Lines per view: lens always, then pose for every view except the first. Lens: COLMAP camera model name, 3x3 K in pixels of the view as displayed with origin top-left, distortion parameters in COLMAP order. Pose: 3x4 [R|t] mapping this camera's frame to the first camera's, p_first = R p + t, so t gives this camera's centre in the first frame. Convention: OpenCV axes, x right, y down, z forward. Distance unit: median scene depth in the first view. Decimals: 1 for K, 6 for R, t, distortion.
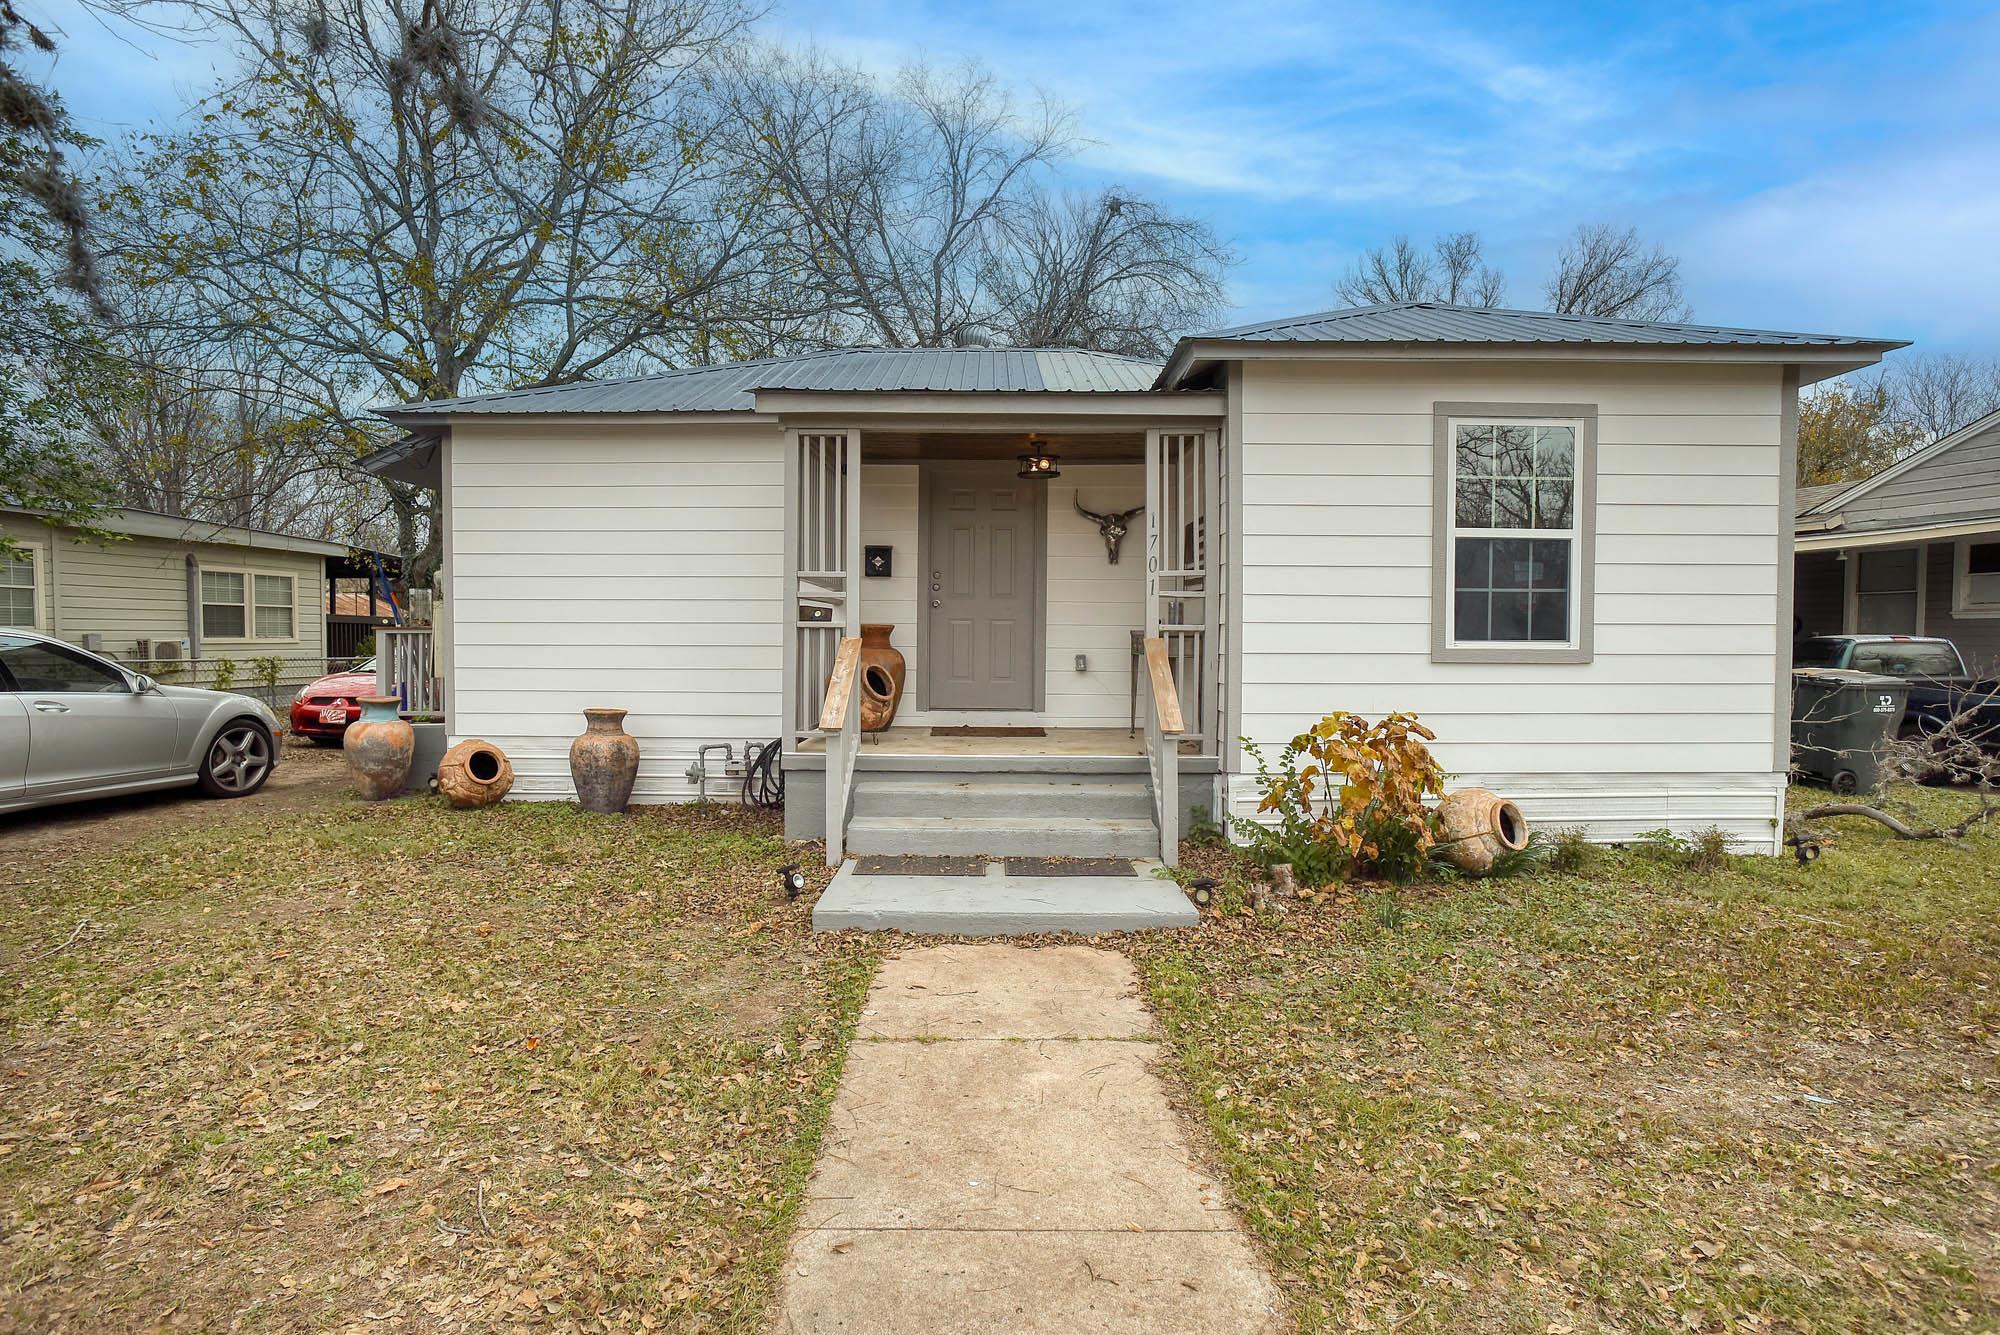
lens RADIAL K [[1007.8, 0, 1000.0], [0, 1007.8, 667.5], [0, 0, 1]] dist [-0.035268, 0.000388]
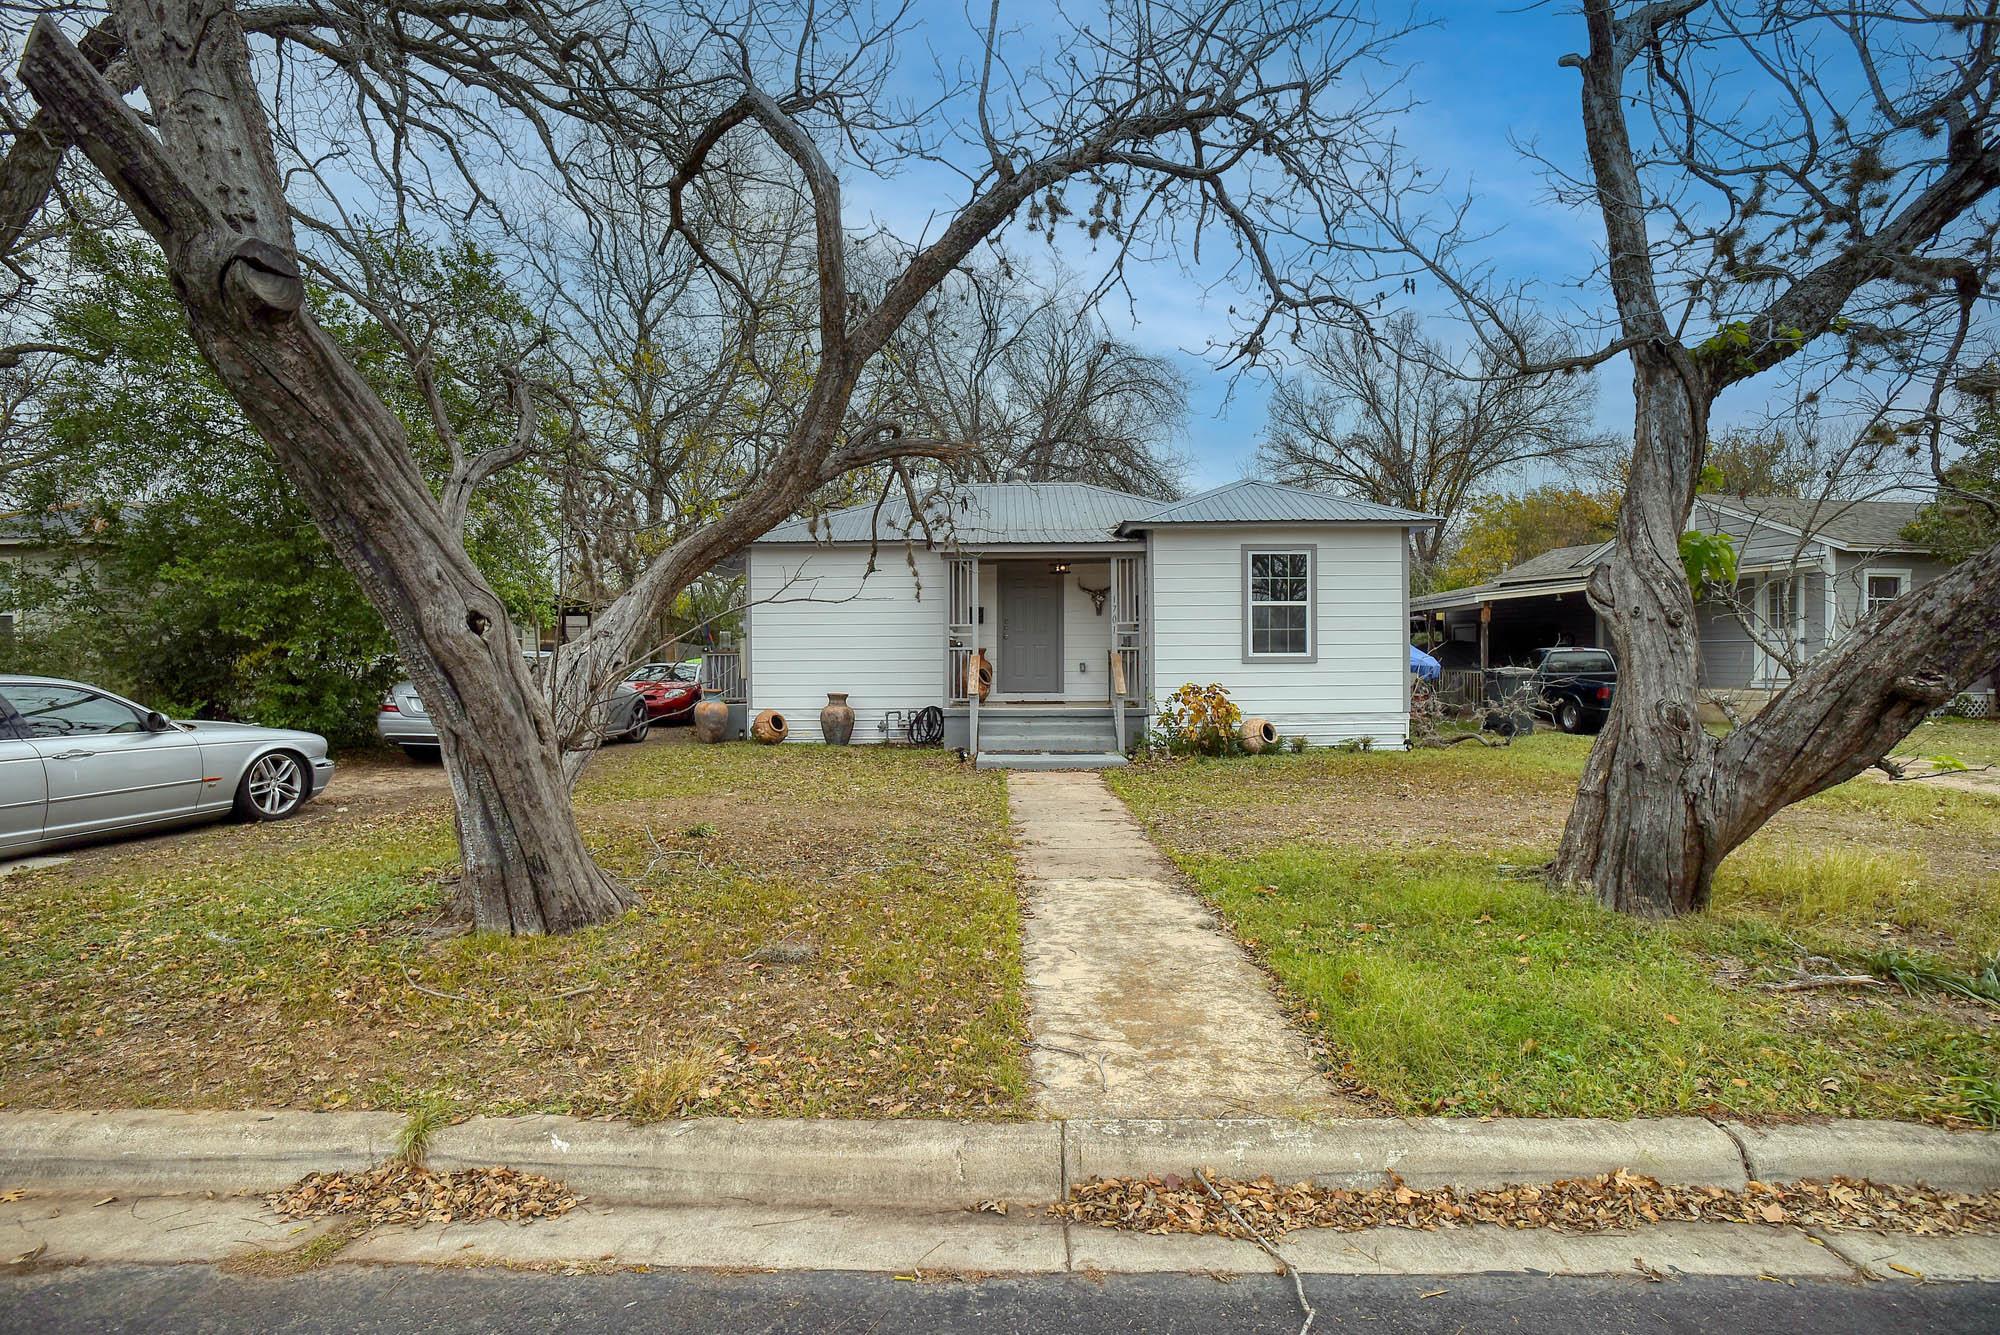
lens RADIAL K [[1007.8, 0, 1000.0], [0, 1007.8, 667.5], [0, 0, 1]] dist [-0.035268, 0.000388]
pose [[0.999910, -0.010018, -0.008957, -0.071350], [0.009817, 0.999705, -0.022201, 0.044376], [0.009177, 0.022111, 0.999713, -1.103123]]
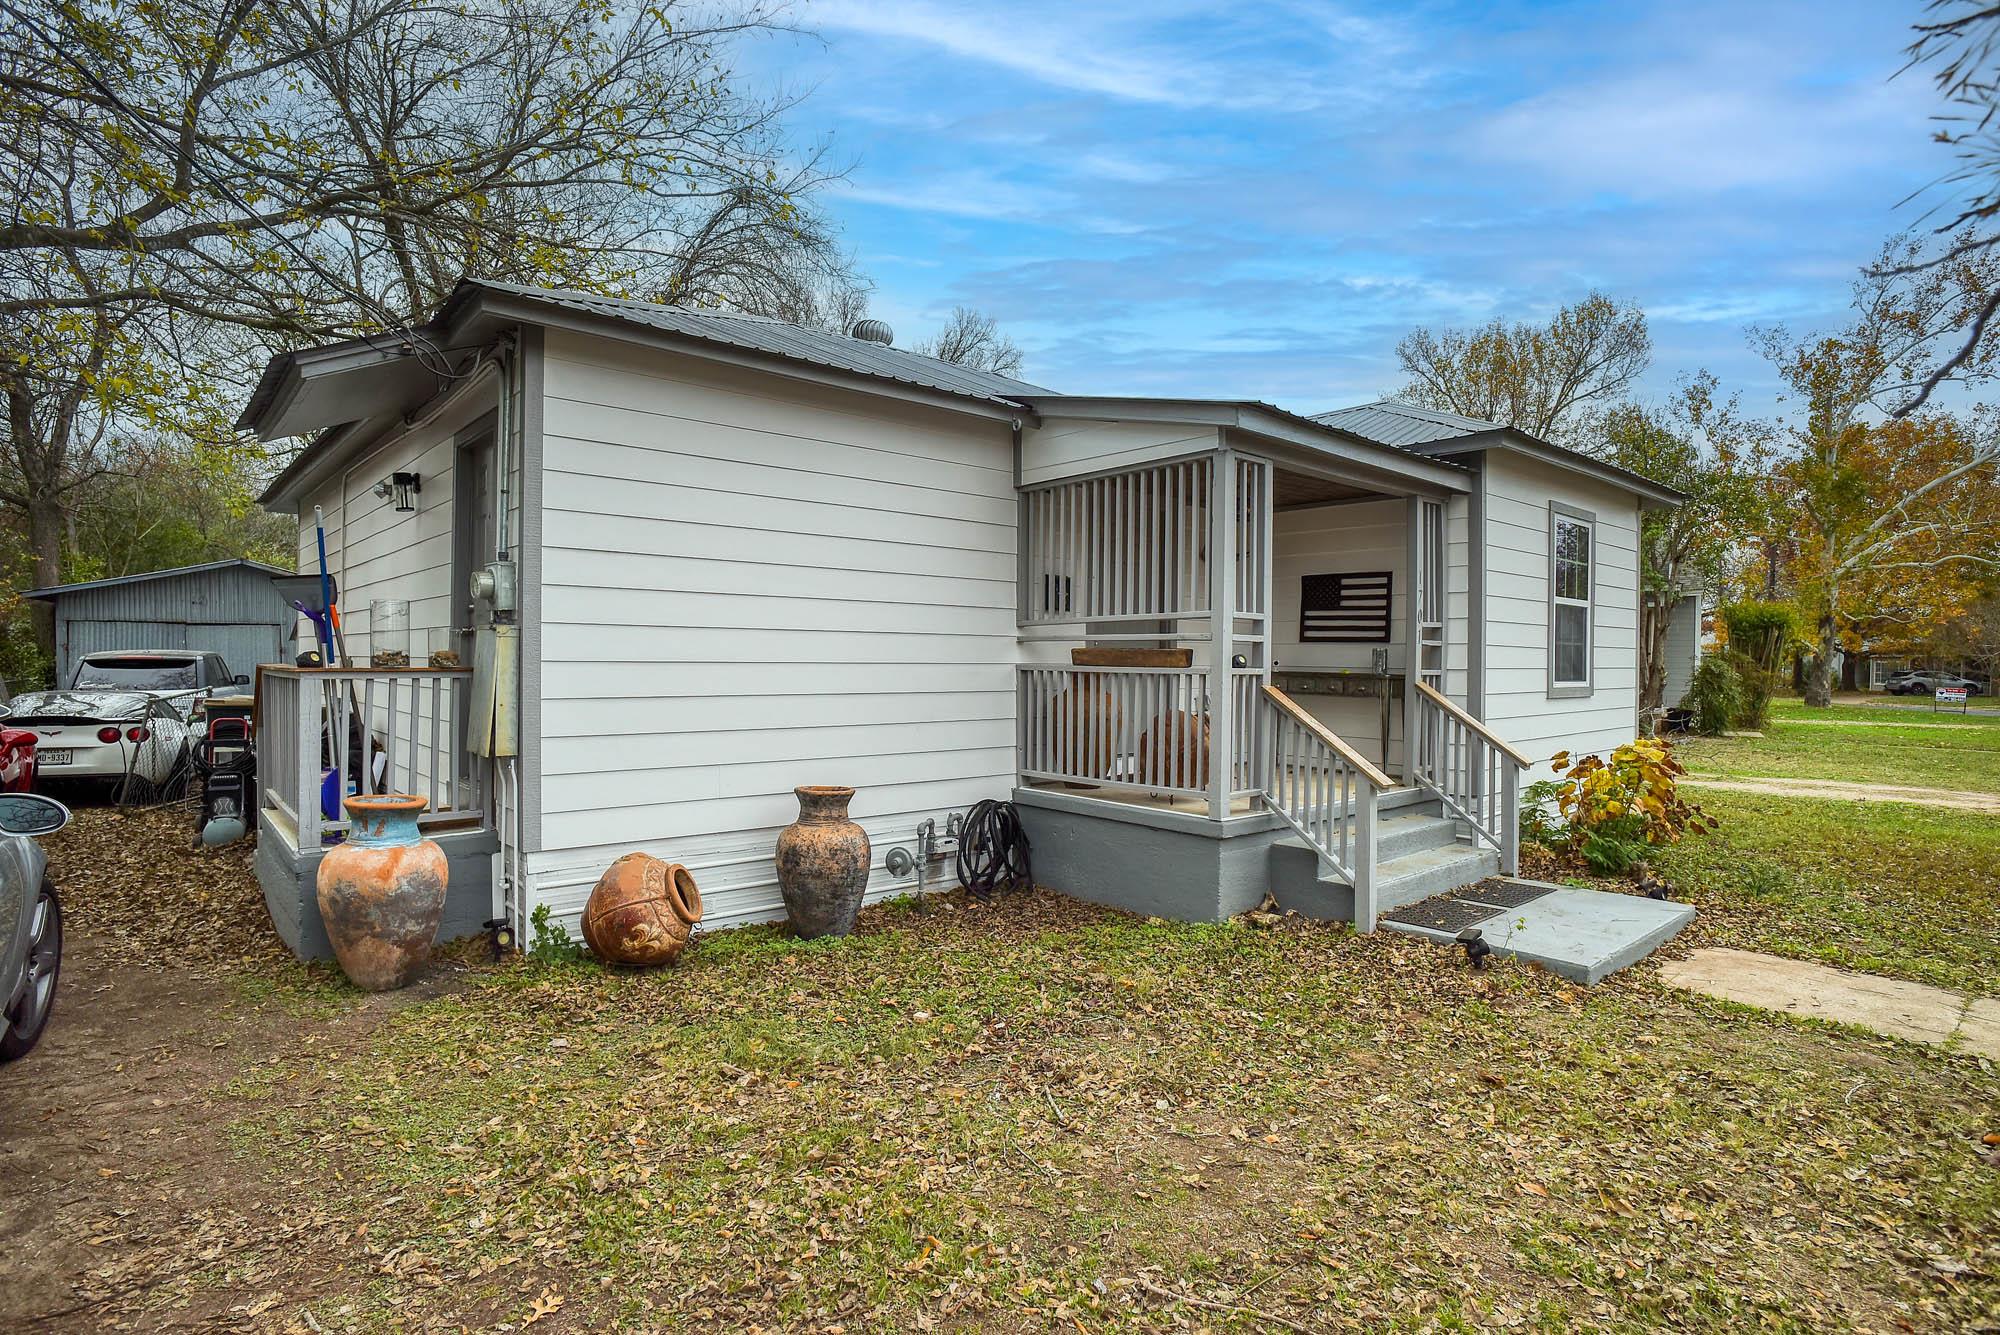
lens RADIAL K [[1049.5, 0, 1102.0], [0, 1049.5, 668.9], [0, 0, 1]] dist [0.001361, 0.000138]
pose [[0.721994, -0.001945, 0.691897, -0.873266], [0.013458, 0.999846, -0.011232, -0.033144], [-0.691769, 0.017421, 0.721909, 0.378241]]
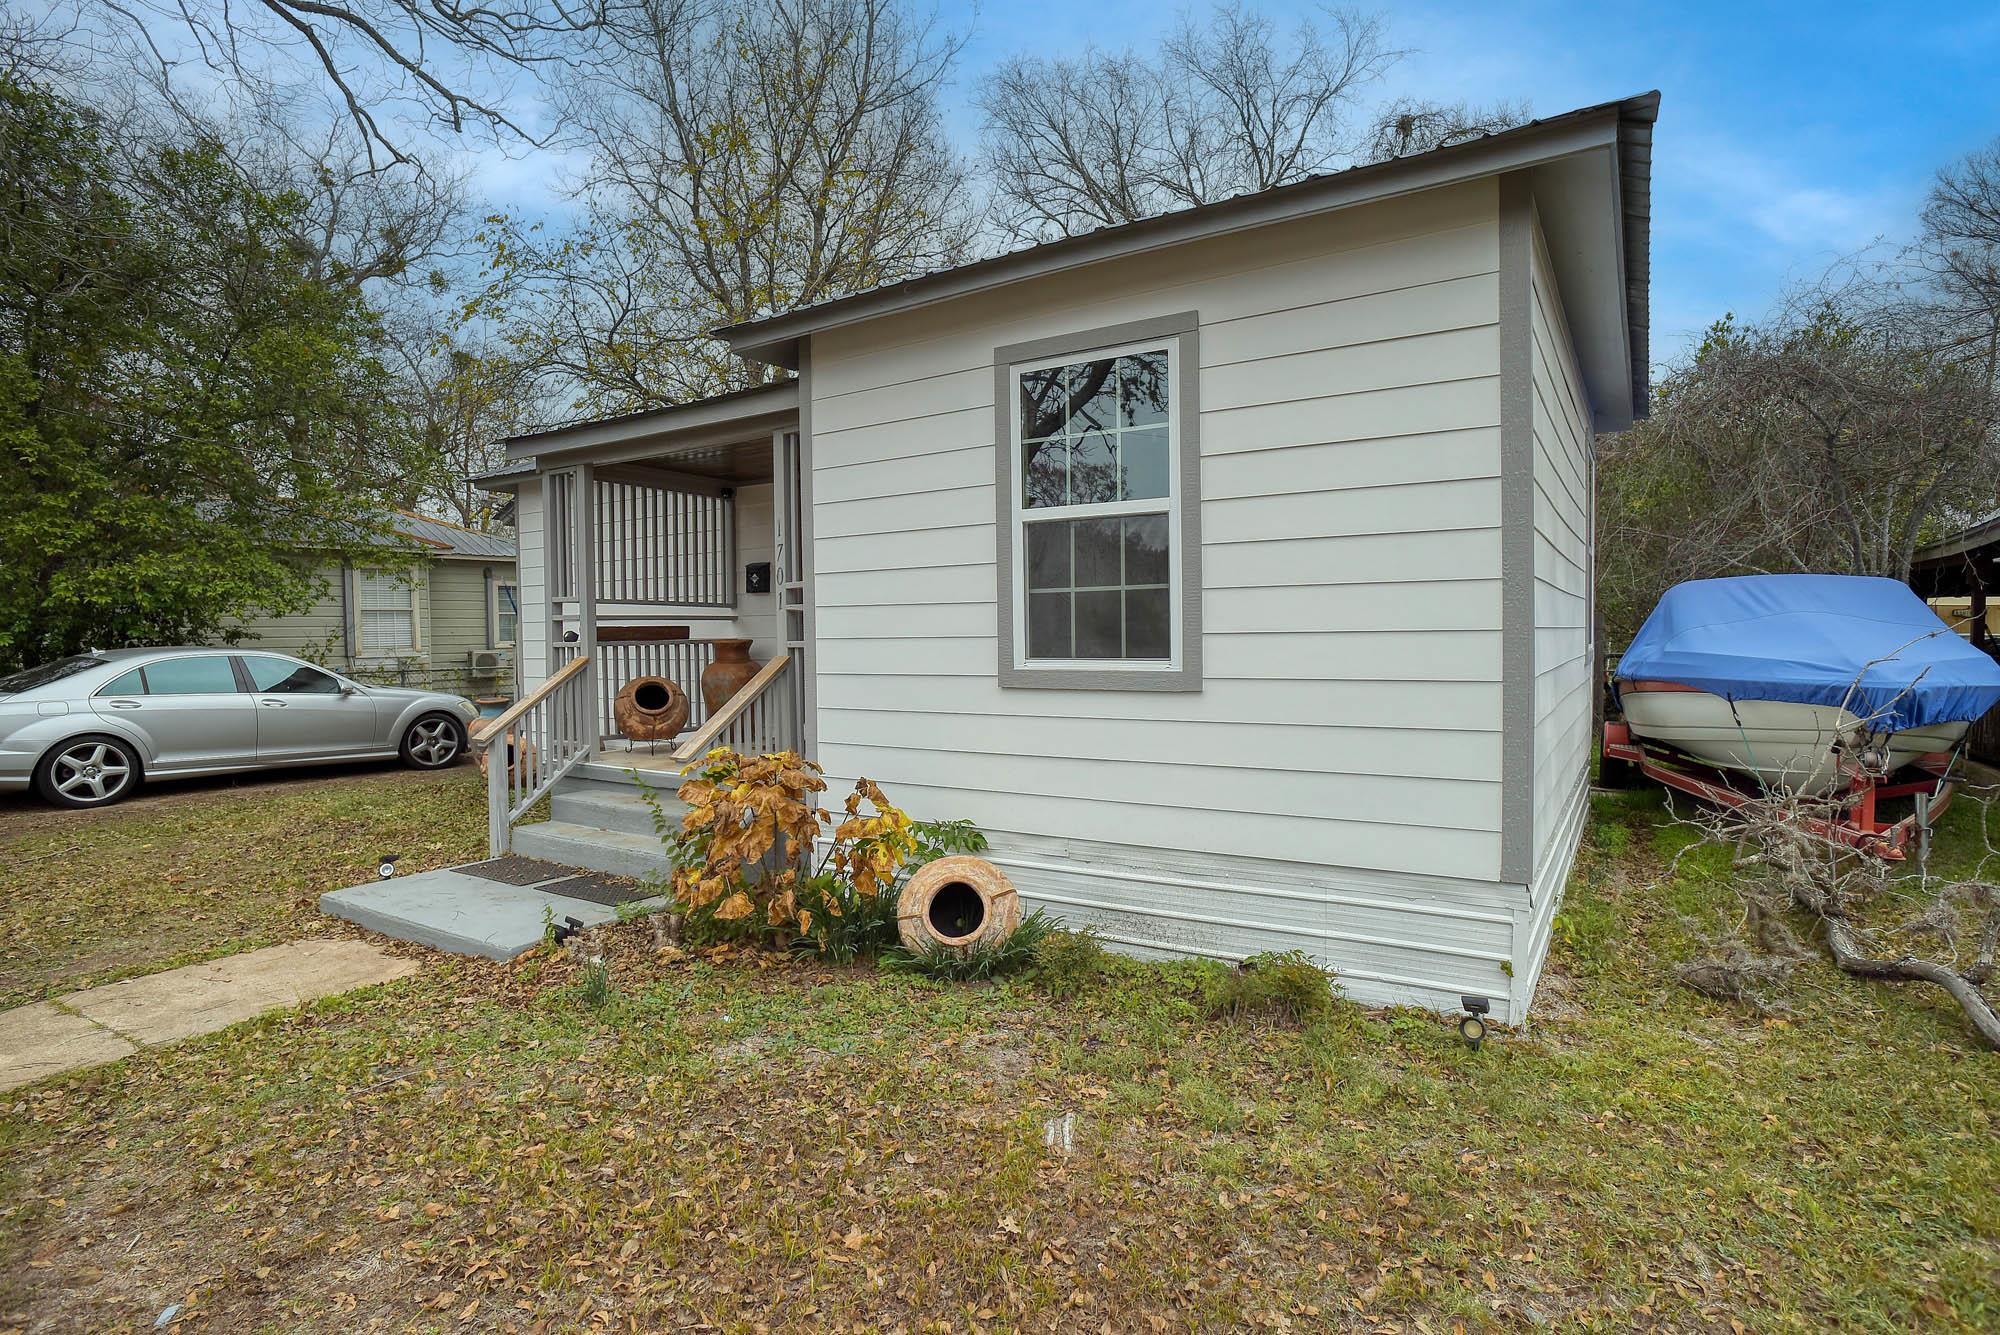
lens RADIAL K [[1007.8, 0, 1000.0], [0, 1007.8, 667.5], [0, 0, 1]] dist [-0.035268, 0.000388]
pose [[0.841488, 0.004014, -0.540261, 0.785299], [-0.003543, 0.999992, 0.001913, -0.019975], [0.540264, 0.000305, 0.841495, 0.321672]]
